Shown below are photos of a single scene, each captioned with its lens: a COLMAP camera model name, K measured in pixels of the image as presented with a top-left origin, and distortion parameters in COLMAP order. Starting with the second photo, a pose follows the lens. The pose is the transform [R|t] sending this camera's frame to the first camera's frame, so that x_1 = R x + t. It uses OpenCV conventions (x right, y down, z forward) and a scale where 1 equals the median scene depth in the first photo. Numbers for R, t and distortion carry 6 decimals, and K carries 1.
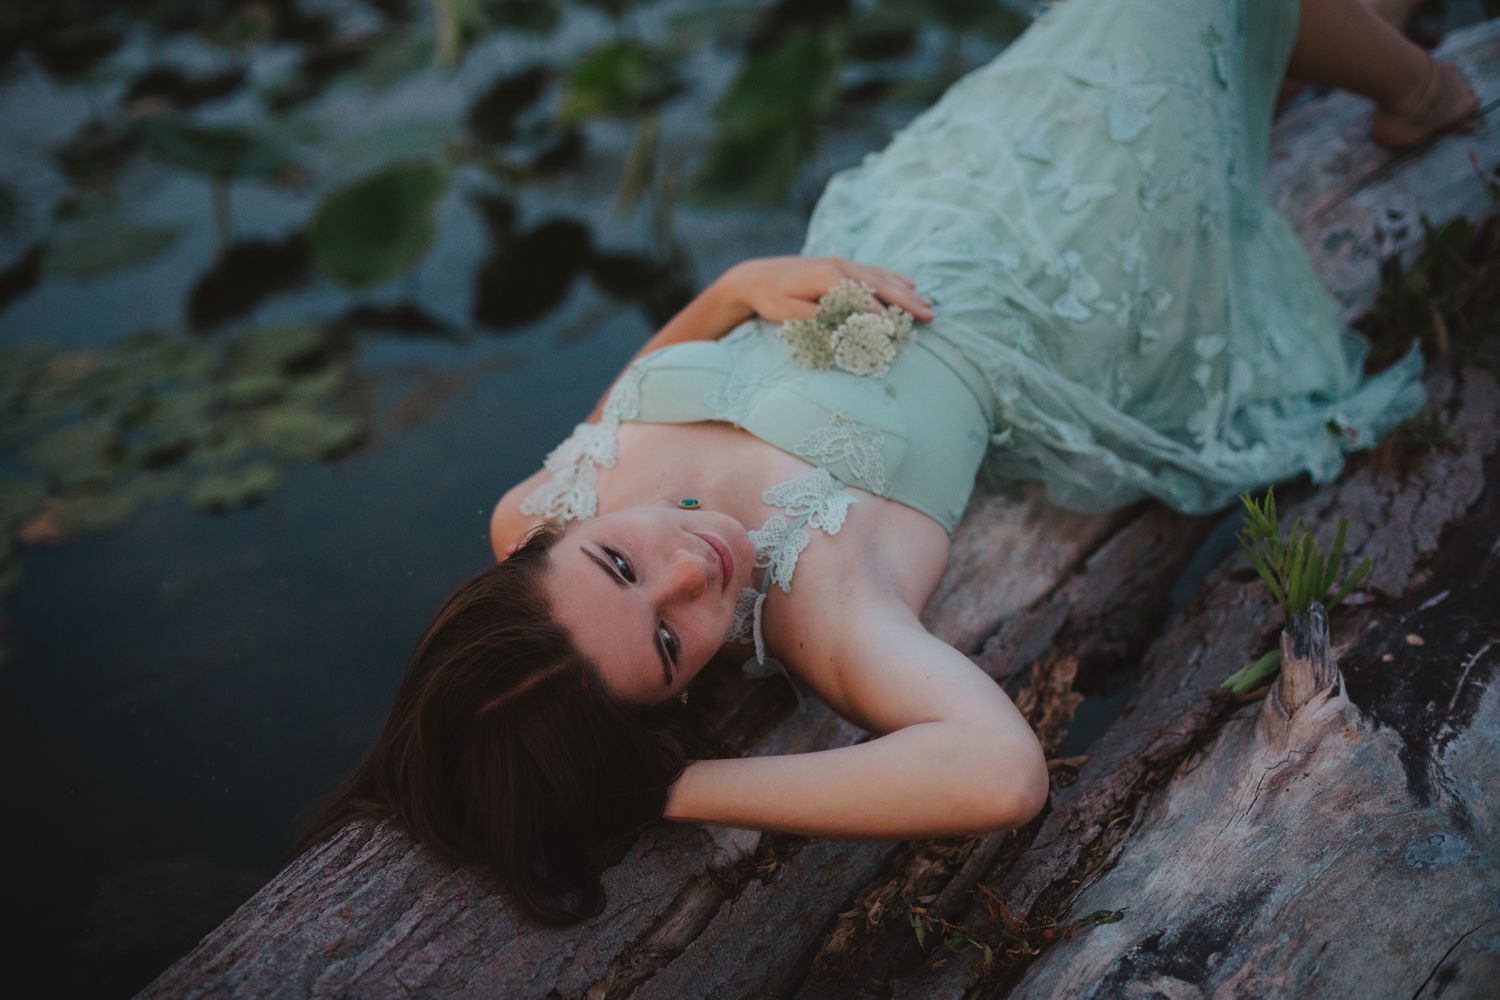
lens RADIAL K [[2212.6, 0, 750.0], [0, 2212.6, 500.0], [0, 0, 1]] dist [-0.121490, 0.034721]
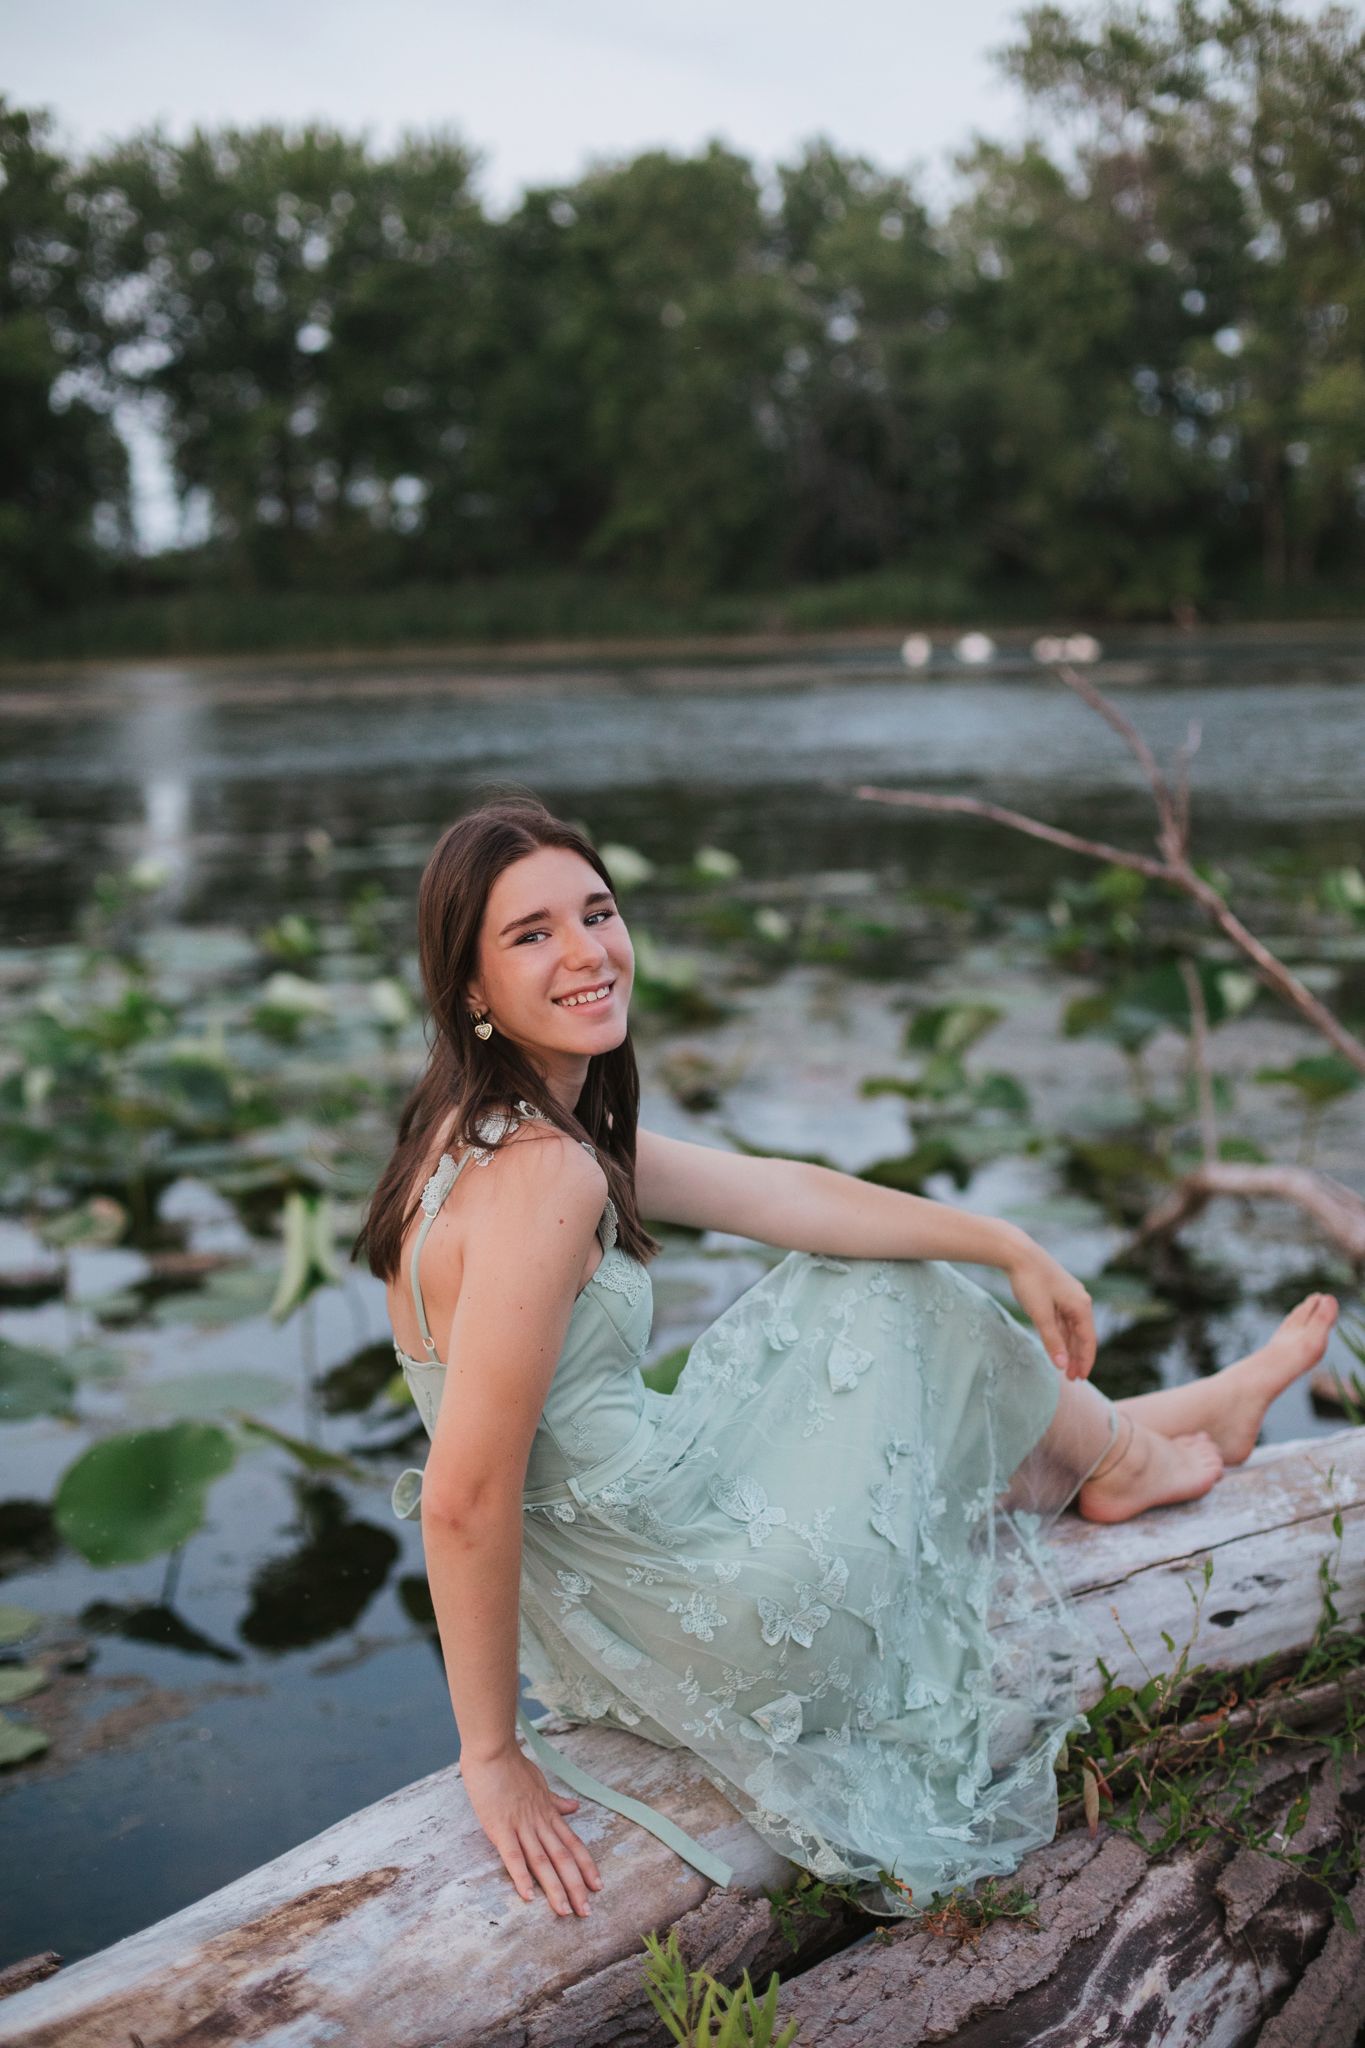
lens RADIAL K [[3020.9, 0, 682.5], [0, 3020.9, 1024.0], [0, 0, 1]] dist [-0.121490, 0.034721]
pose [[0.990029, 0.117462, -0.077758, 0.274324], [-0.134746, 0.950610, -0.279613, -0.015582], [0.041074, 0.287303, 0.956959, -0.341884]]
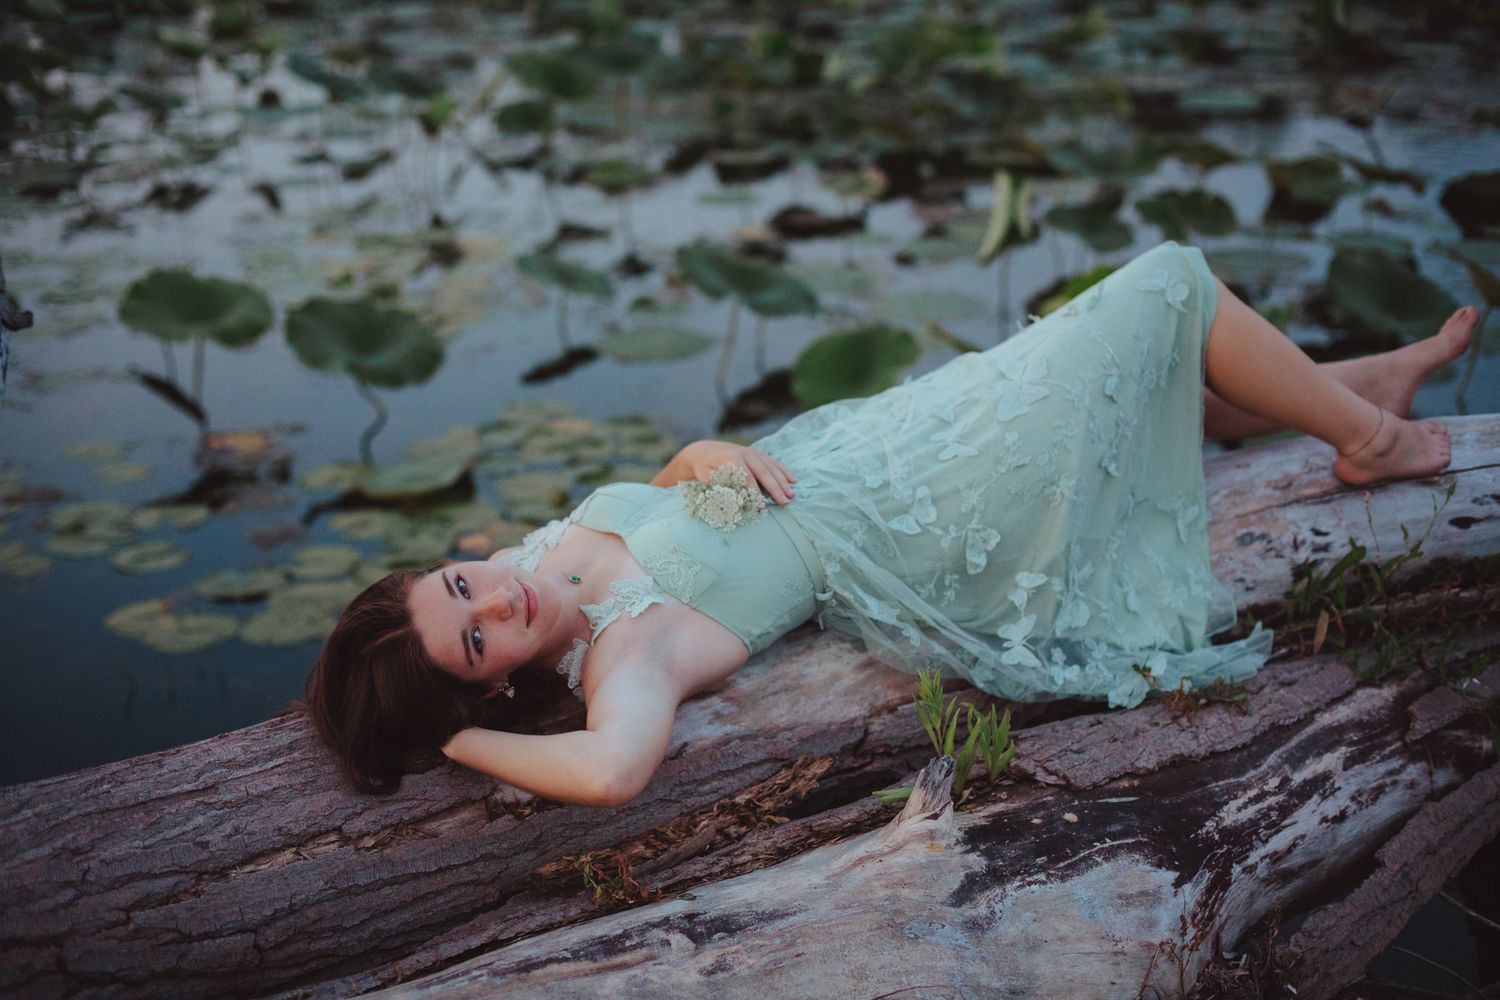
lens RADIAL K [[2212.6, 0, 750.0], [0, 2212.6, 500.0], [0, 0, 1]] dist [-0.121490, 0.034721]
pose [[0.916927, 0.237913, -0.320379, 0.524841], [-0.259510, 0.965395, -0.025819, -0.040846], [0.303149, 0.106816, 0.946938, -0.392475]]
